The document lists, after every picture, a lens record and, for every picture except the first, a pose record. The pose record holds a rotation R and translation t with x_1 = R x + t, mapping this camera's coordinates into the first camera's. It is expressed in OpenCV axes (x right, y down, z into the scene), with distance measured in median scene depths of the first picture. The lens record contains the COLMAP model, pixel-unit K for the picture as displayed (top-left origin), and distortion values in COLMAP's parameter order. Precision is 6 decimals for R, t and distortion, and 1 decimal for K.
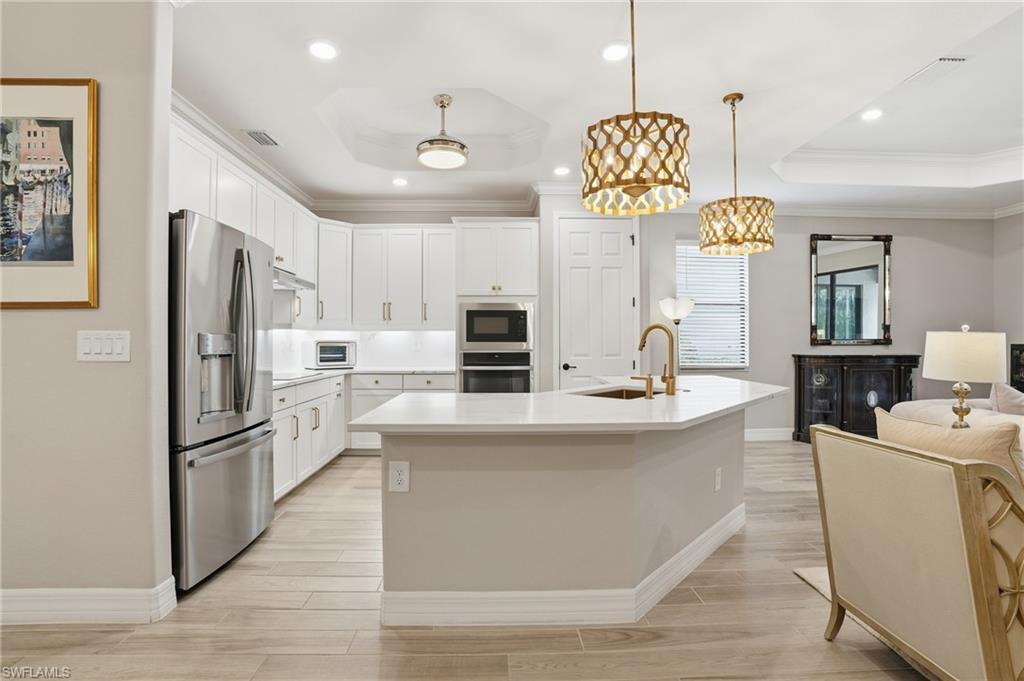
lens RADIAL K [[476.5, 0, 508.1], [0, 476.5, 338.9], [0, 0, 1]] dist [-0.069748, 0.023916]
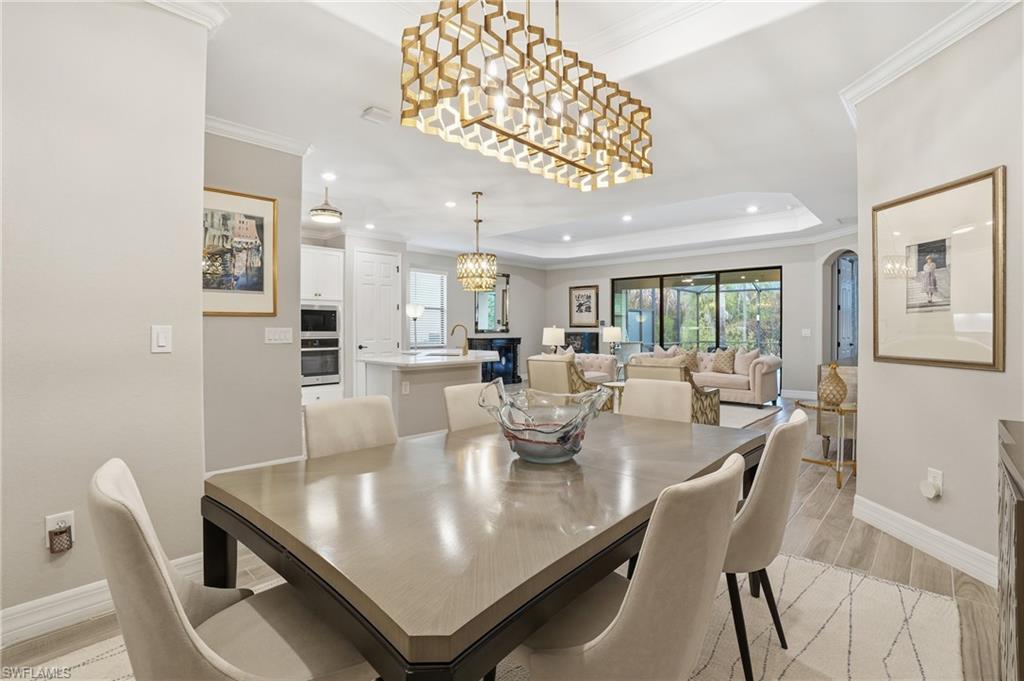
lens RADIAL K [[476.5, 0, 508.1], [0, 476.5, 338.9], [0, 0, 1]] dist [-0.069748, 0.023916]
pose [[0.708049, -0.013080, 0.706042, -0.662419], [-0.005902, 0.999684, 0.024439, -0.010106], [-0.706138, -0.021471, 0.707748, -0.464765]]
